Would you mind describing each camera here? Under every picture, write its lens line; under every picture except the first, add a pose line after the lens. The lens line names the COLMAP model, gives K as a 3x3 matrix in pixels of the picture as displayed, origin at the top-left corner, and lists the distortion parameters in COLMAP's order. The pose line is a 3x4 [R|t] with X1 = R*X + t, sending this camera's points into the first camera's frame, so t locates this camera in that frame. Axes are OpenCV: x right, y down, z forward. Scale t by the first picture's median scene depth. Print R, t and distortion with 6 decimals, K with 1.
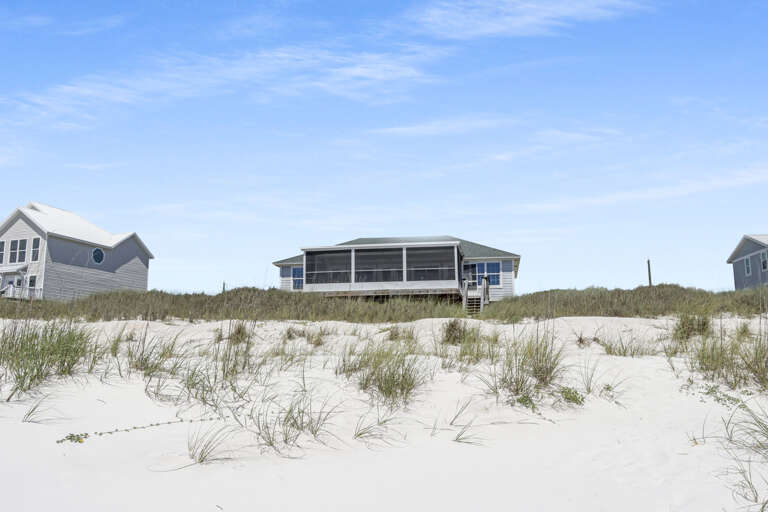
lens RADIAL K [[637.8, 0, 384.0], [0, 637.8, 256.0], [0, 0, 1]] dist [-0.174338, 0.143205]
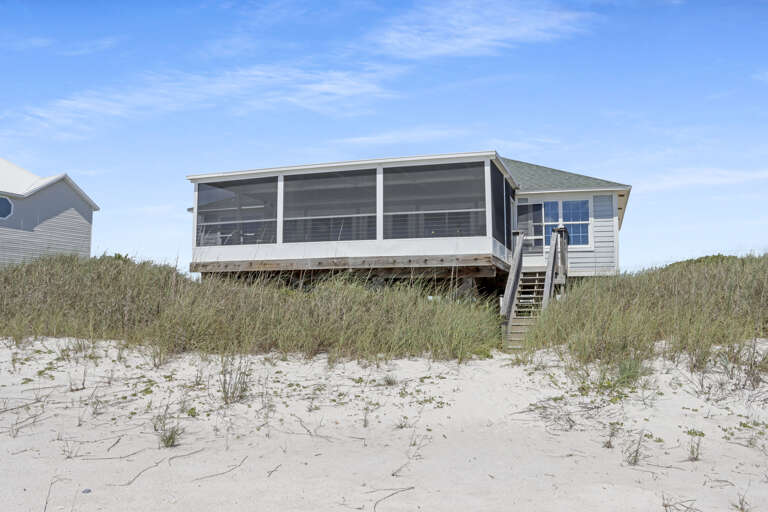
lens RADIAL K [[637.8, 0, 384.0], [0, 637.8, 256.0], [0, 0, 1]] dist [-0.174338, 0.143205]
pose [[0.988085, -0.005778, -0.153799, 0.097904], [0.016895, 0.997328, 0.071073, 0.016613], [0.152977, -0.072825, 0.985543, 0.480062]]
